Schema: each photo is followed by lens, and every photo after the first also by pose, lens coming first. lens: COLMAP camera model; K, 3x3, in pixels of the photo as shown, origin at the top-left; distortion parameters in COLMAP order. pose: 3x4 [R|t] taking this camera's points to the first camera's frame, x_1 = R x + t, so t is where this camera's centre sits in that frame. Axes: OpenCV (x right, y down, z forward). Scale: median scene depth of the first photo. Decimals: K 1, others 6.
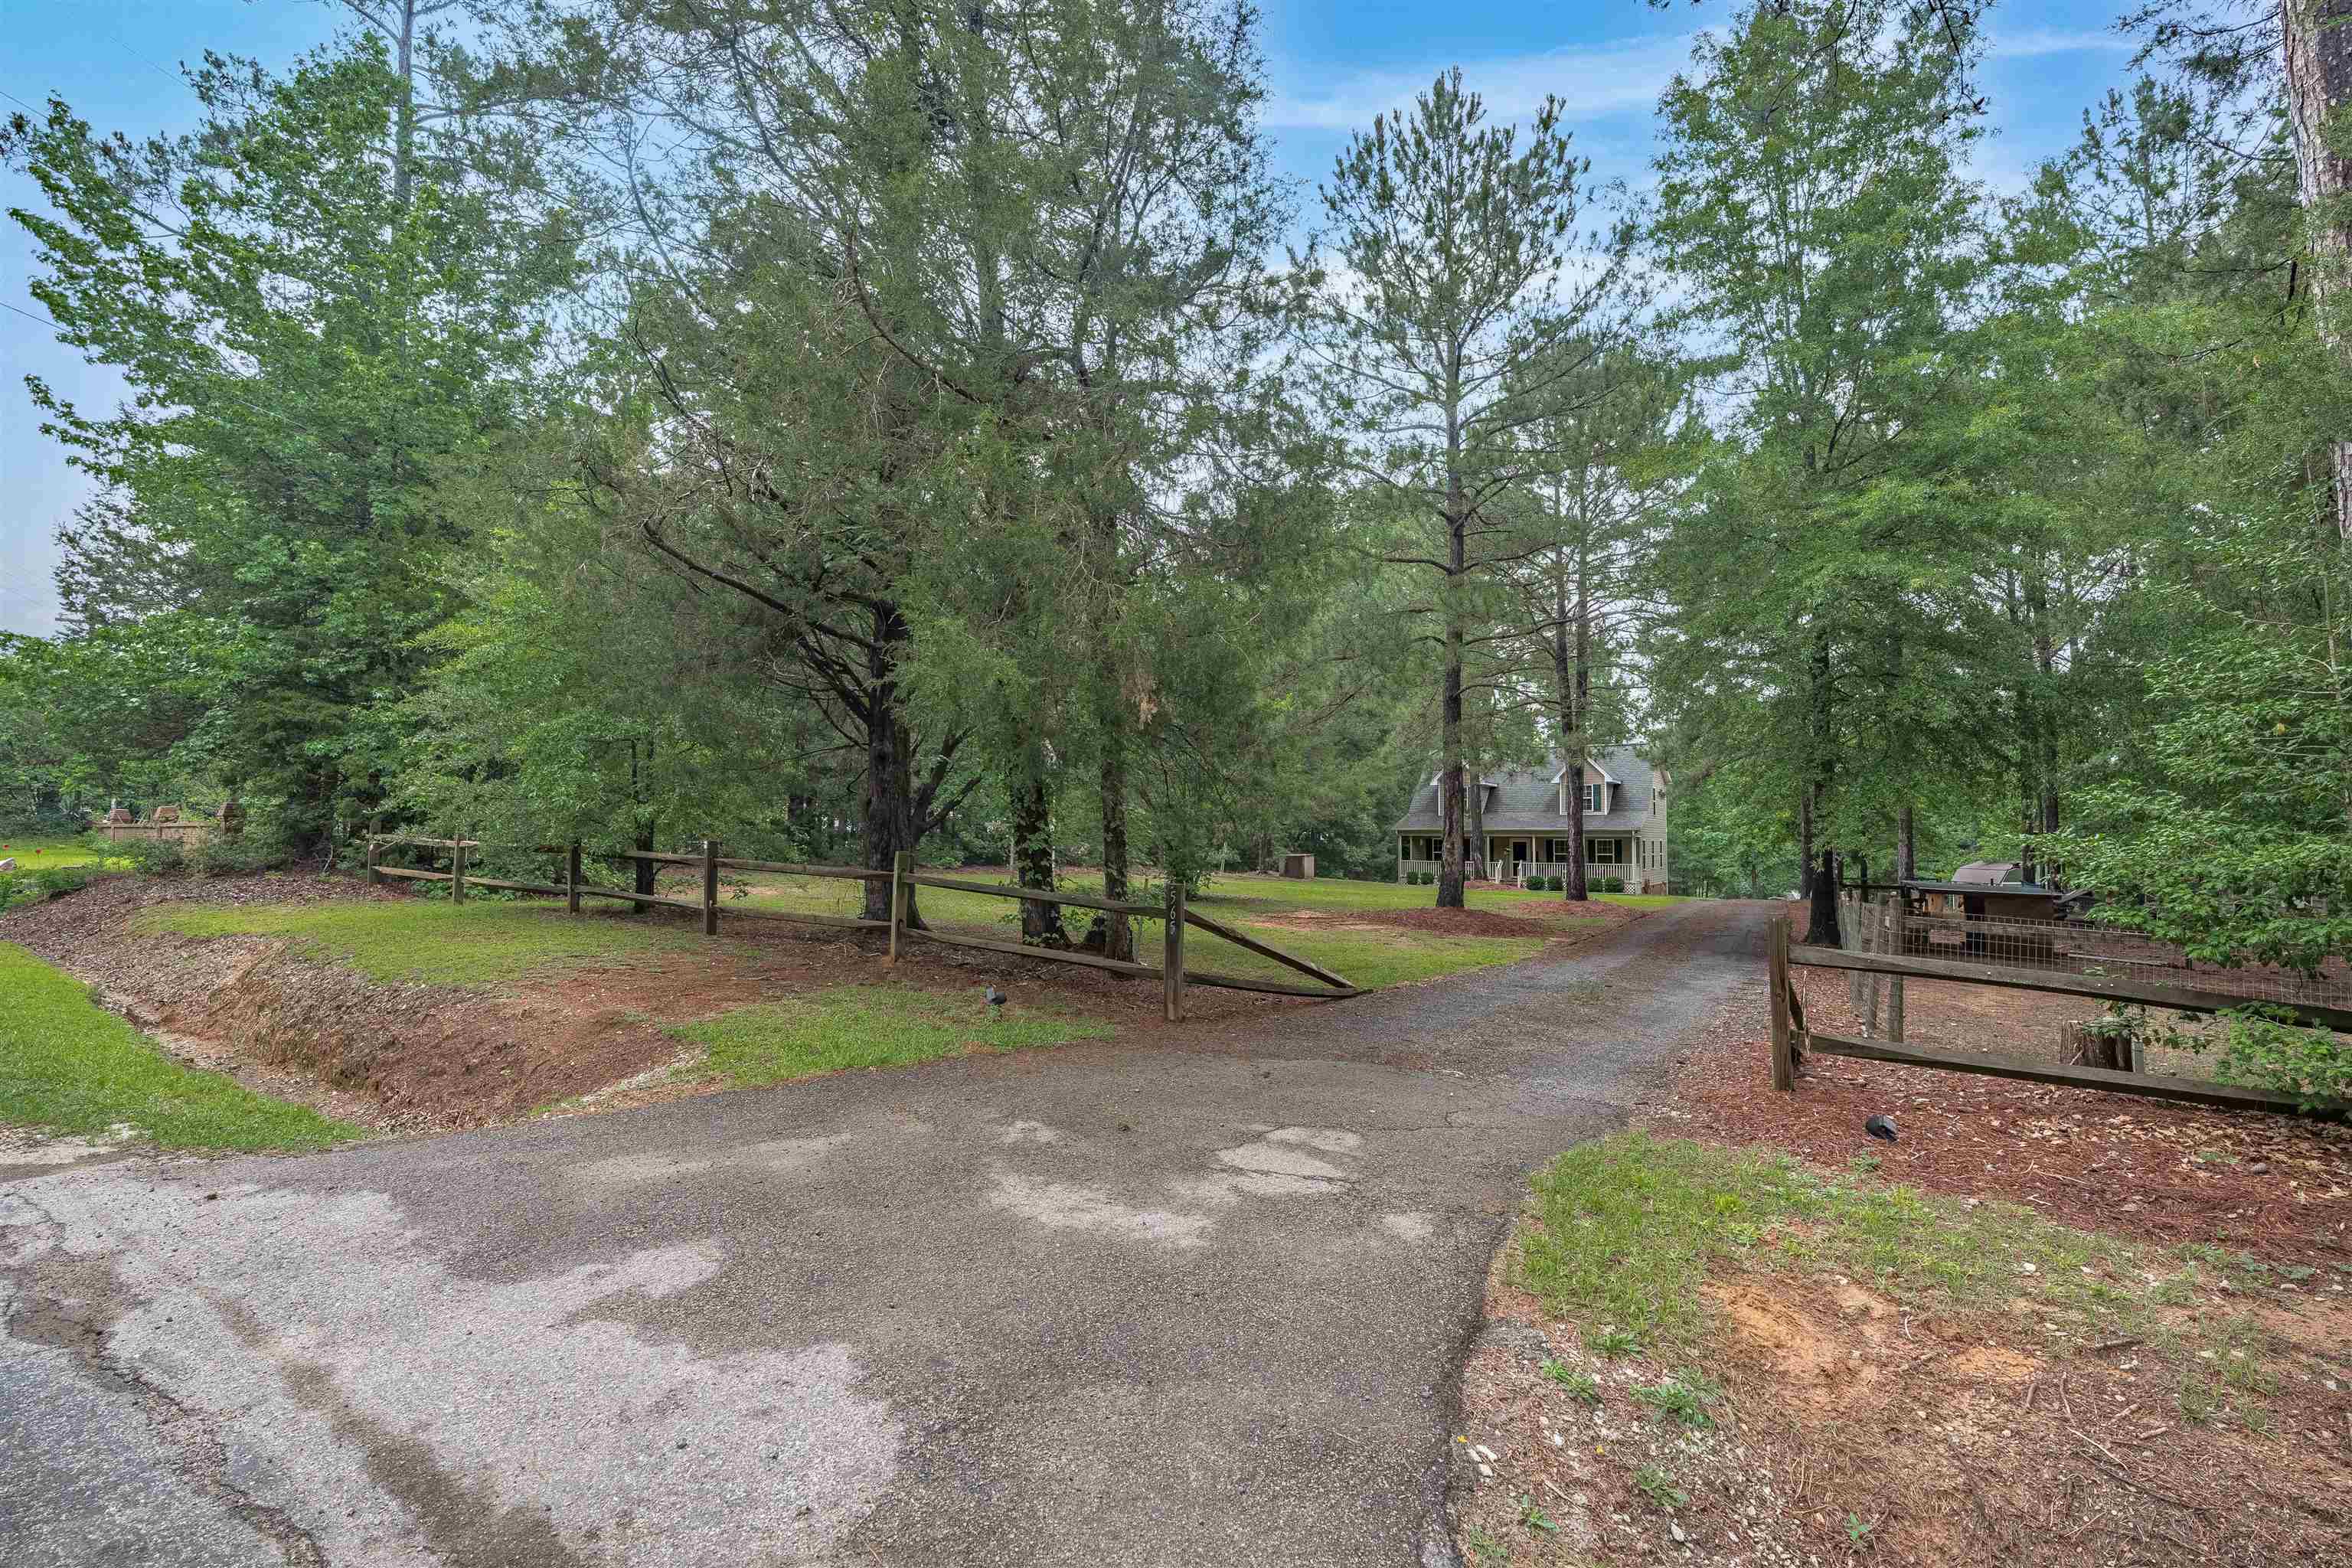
lens RADIAL K [[1087.9, 0, 1176.0], [0, 1087.9, 784.0], [0, 0, 1]] dist [-0.020742, -0.000315]
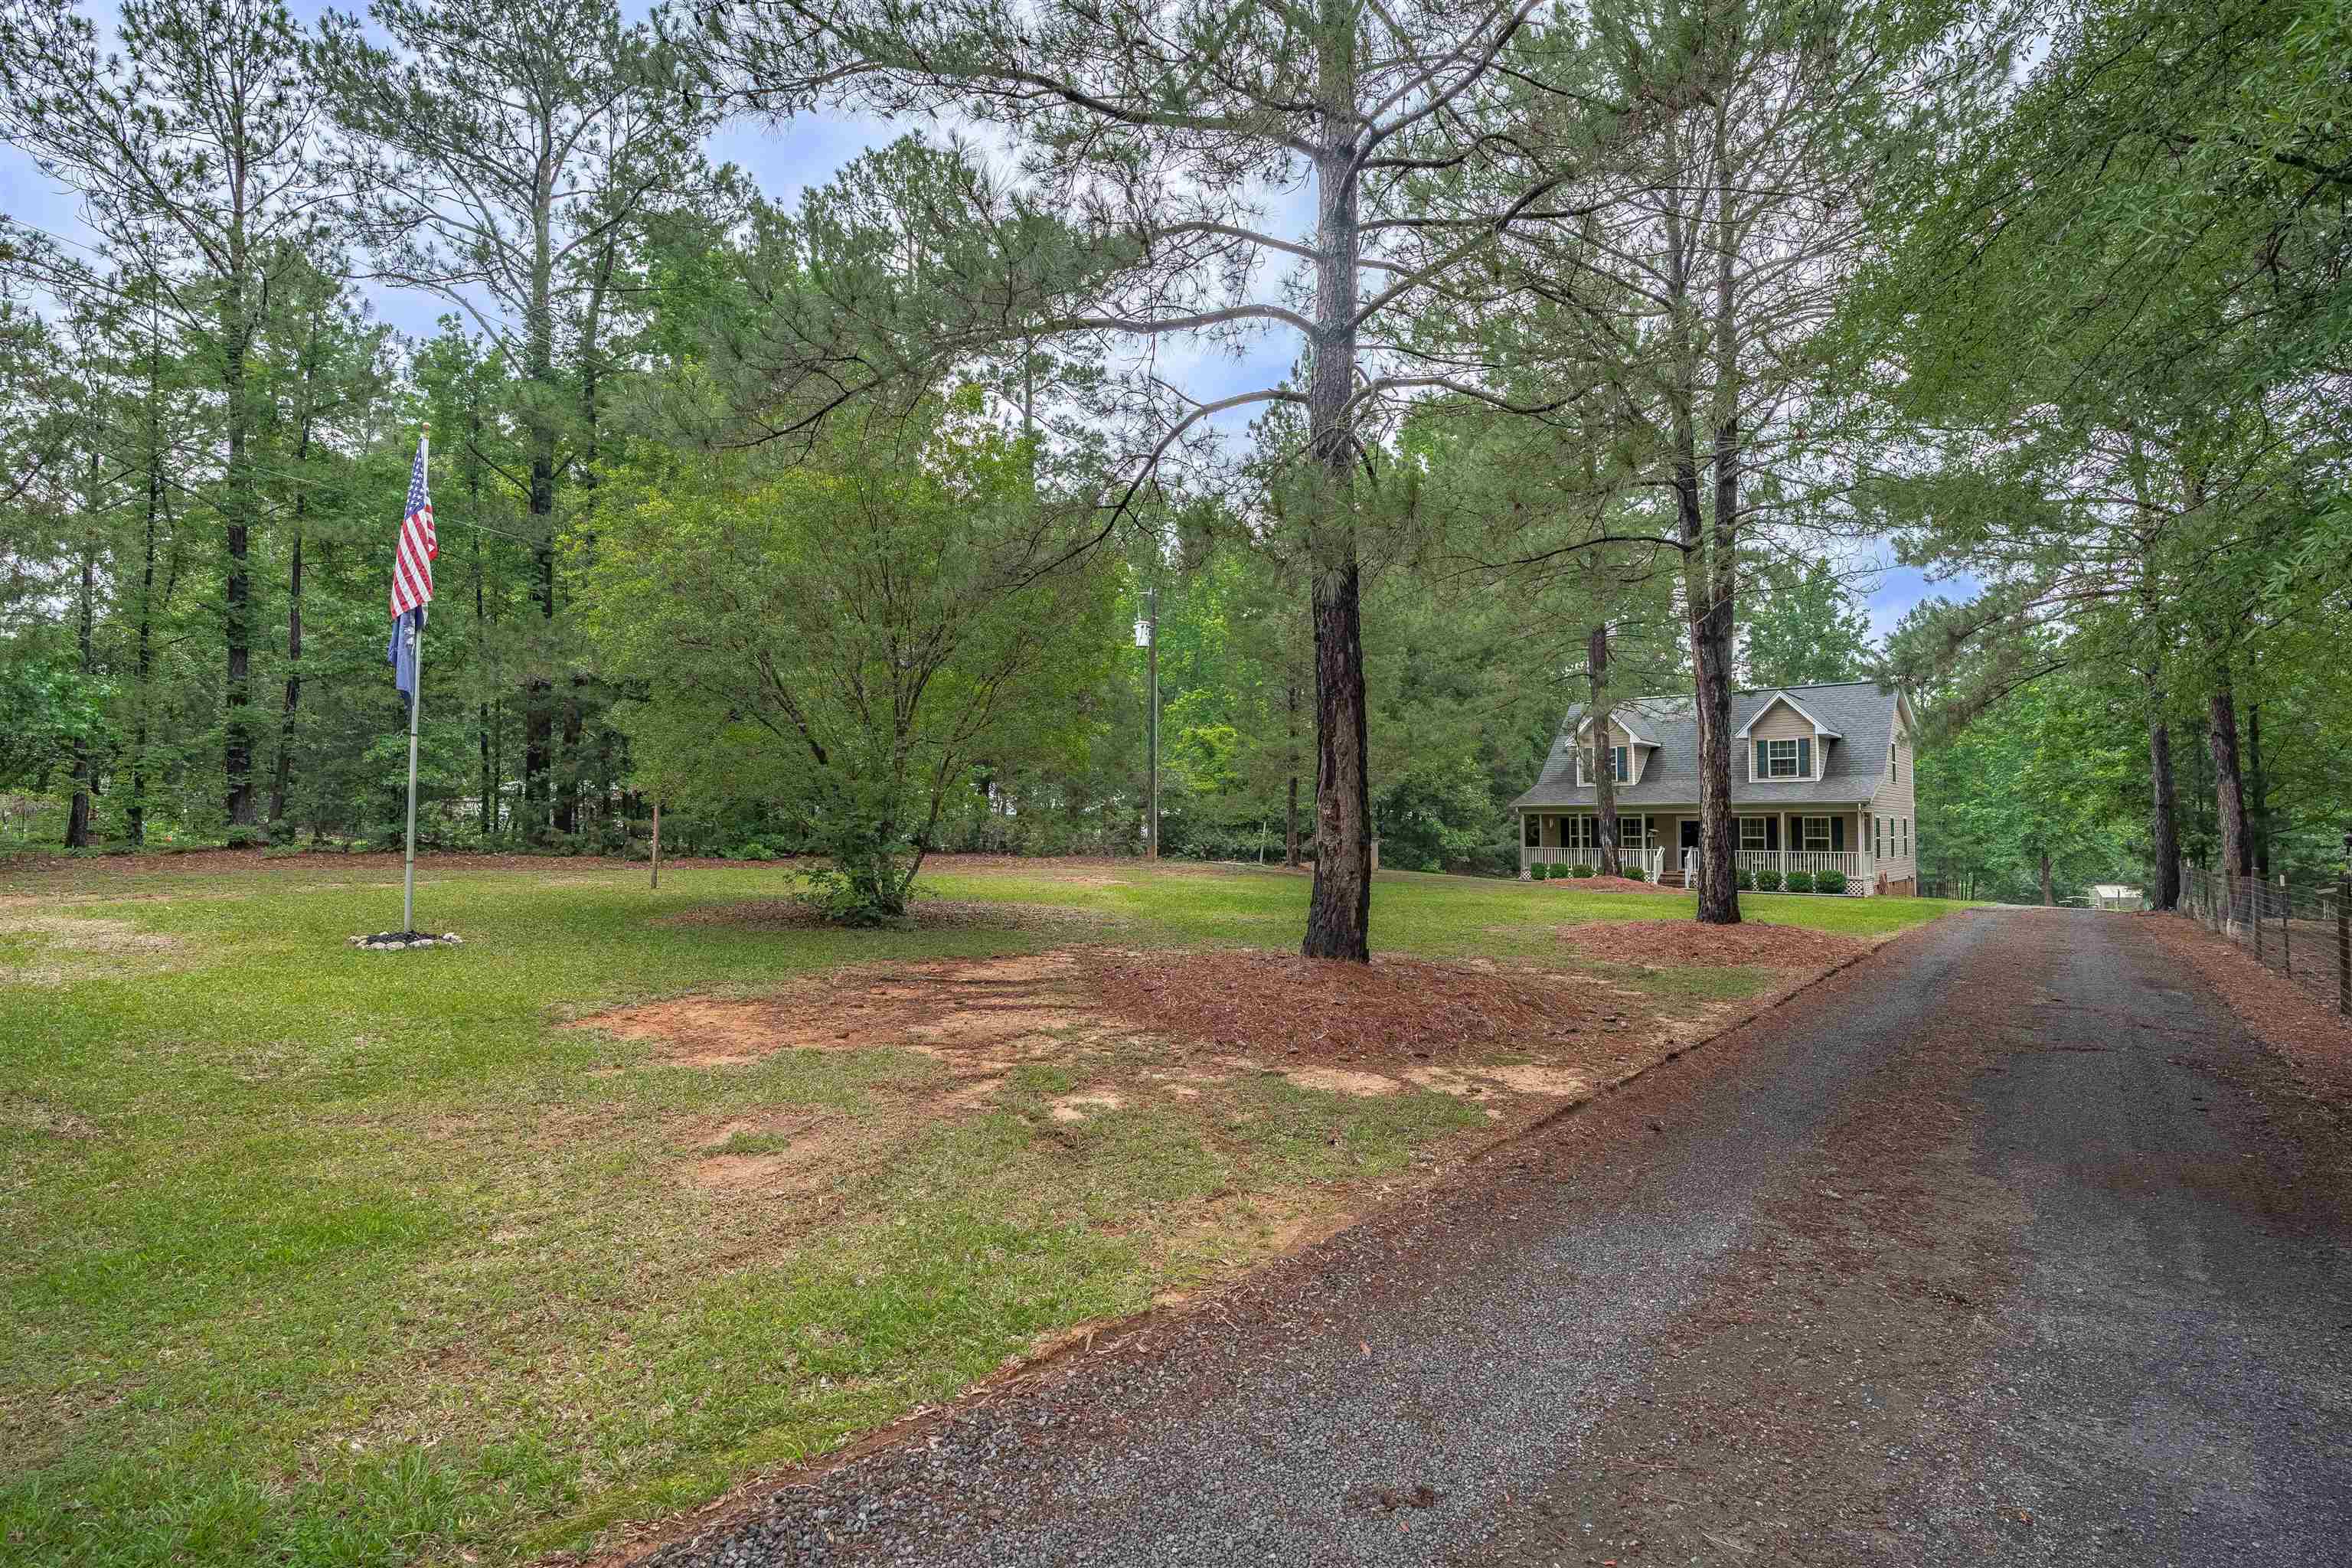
lens RADIAL K [[1087.9, 0, 1176.0], [0, 1087.9, 784.0], [0, 0, 1]] dist [-0.020742, -0.000315]
pose [[0.984301, -0.012798, -0.176035, 0.352549], [0.014649, 0.999850, 0.009217, 0.055552], [0.175891, -0.011651, 0.984341, 0.764003]]
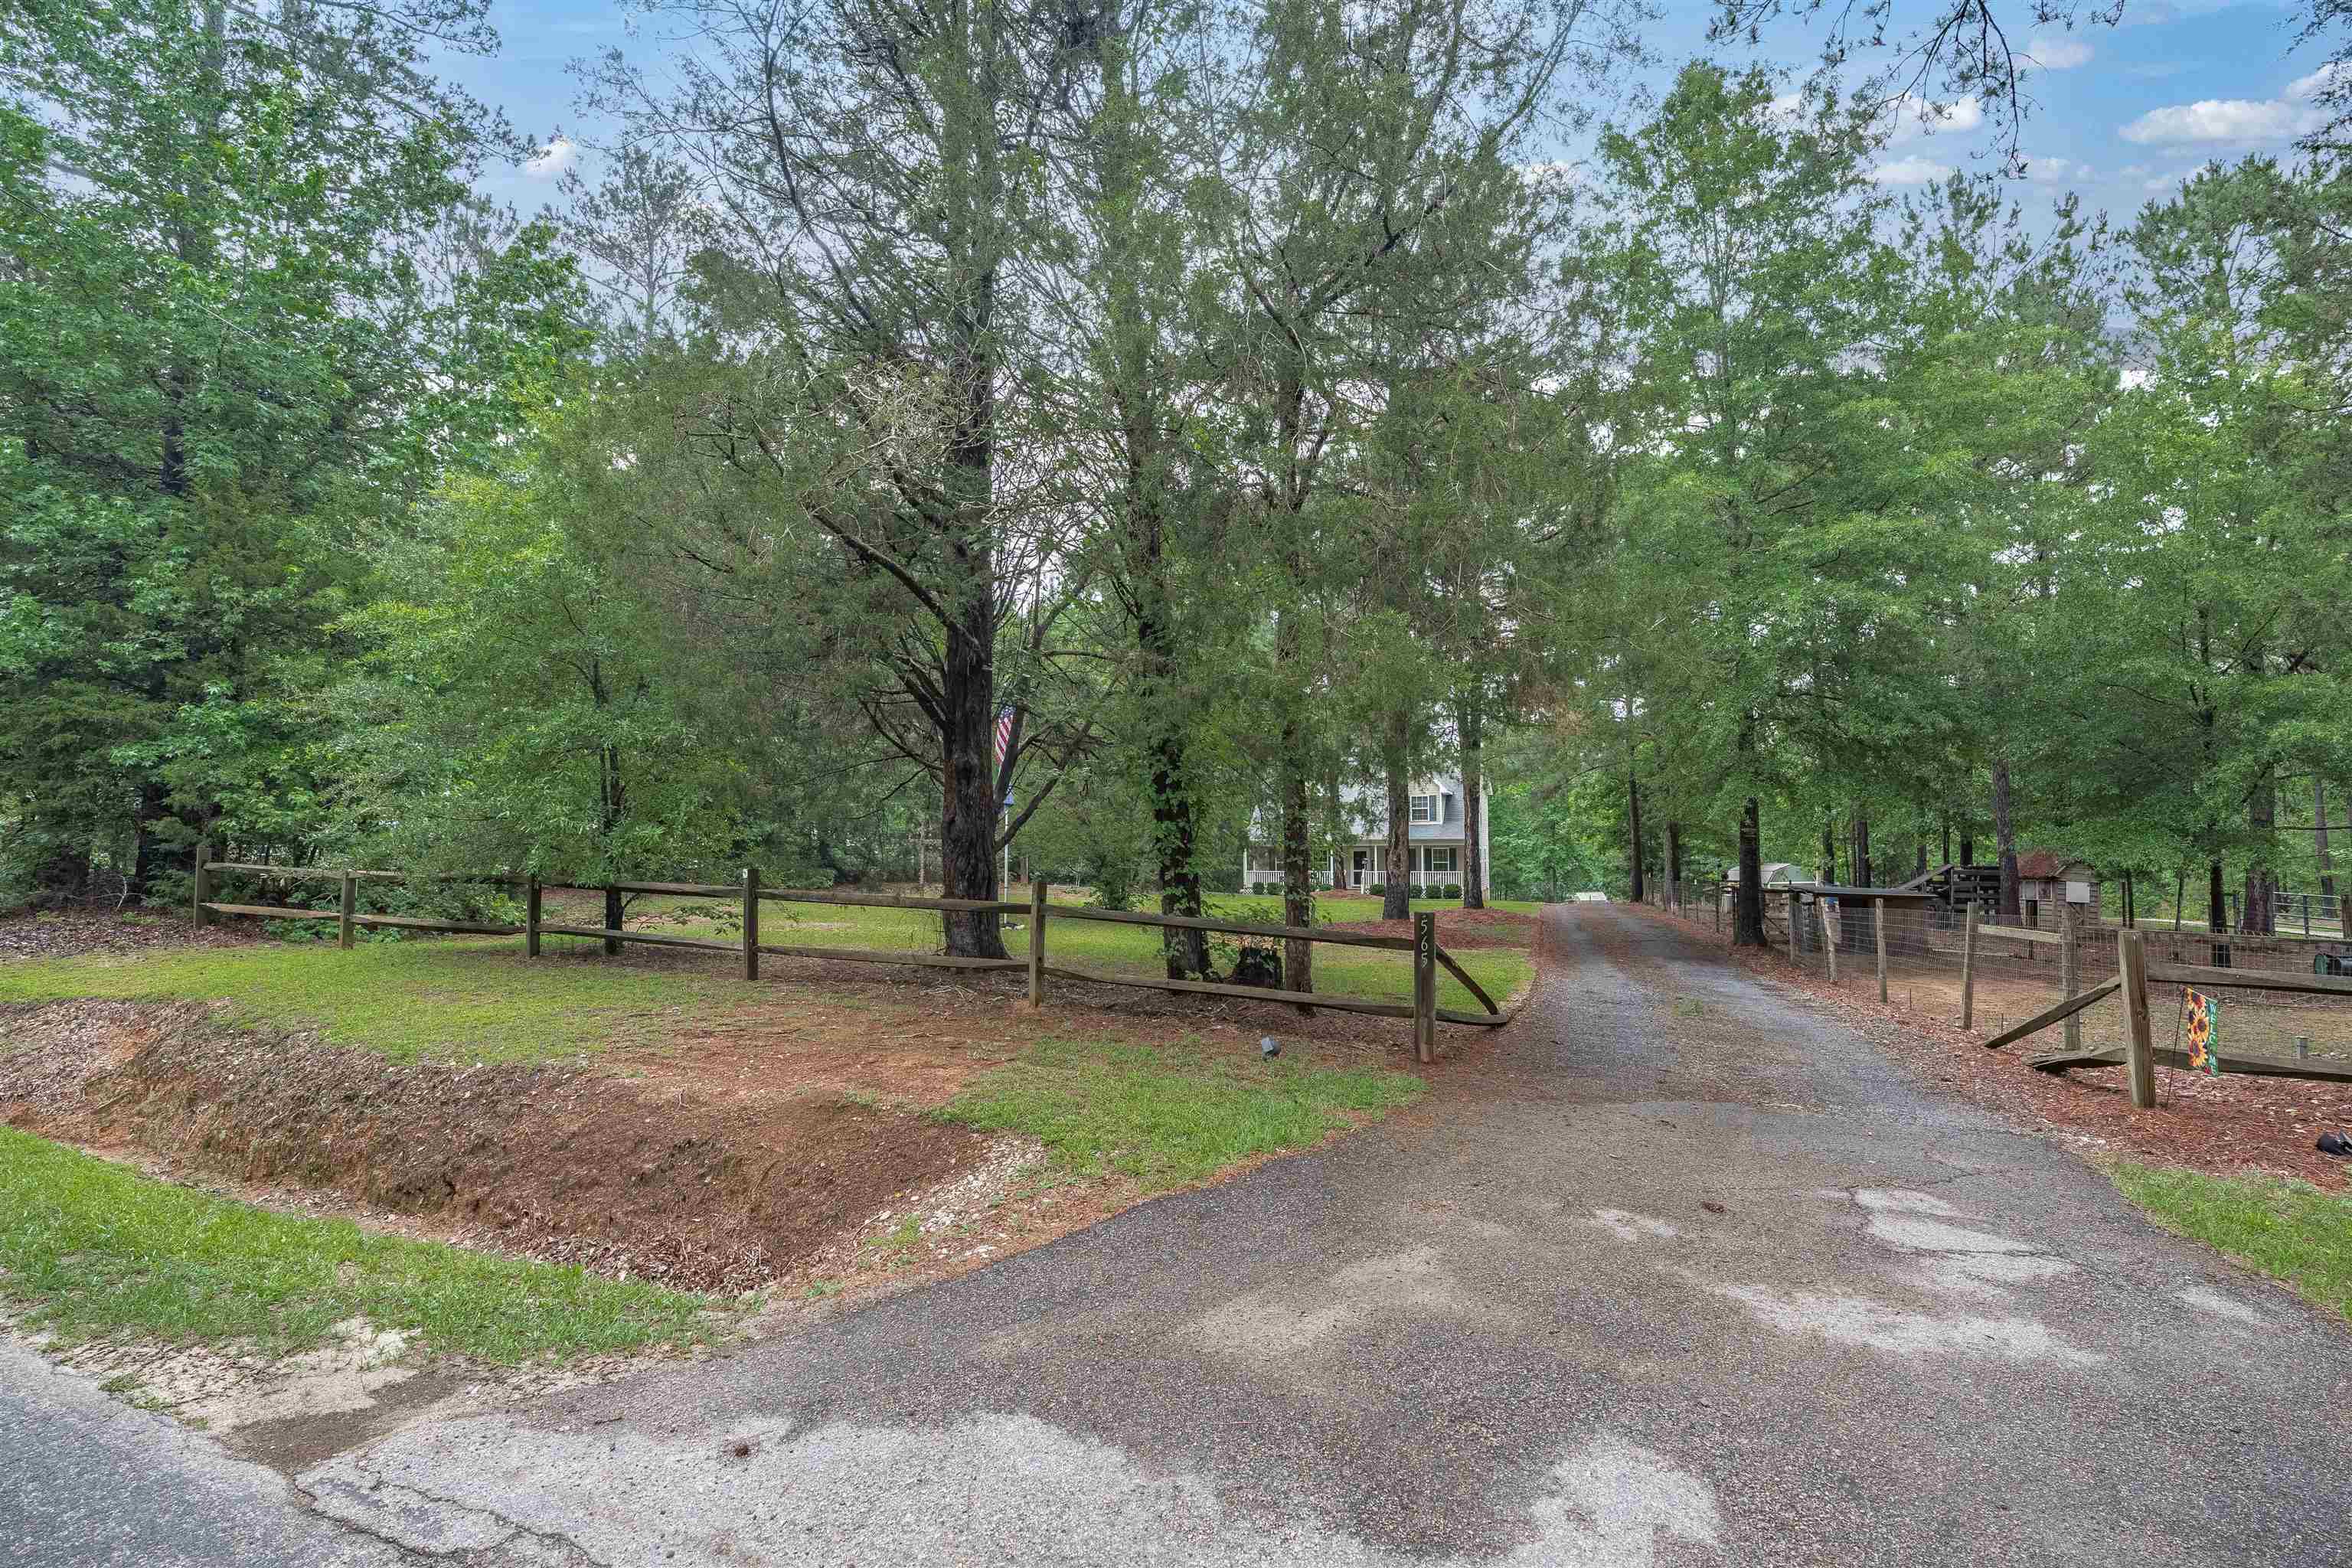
lens RADIAL K [[1087.9, 0, 1176.0], [0, 1087.9, 784.0], [0, 0, 1]] dist [-0.020742, -0.000315]
pose [[0.980463, -0.000009, 0.196706, -0.190147], [0.001887, 0.999954, -0.009359, -0.003455], [-0.196697, 0.009547, 0.980418, 0.073367]]
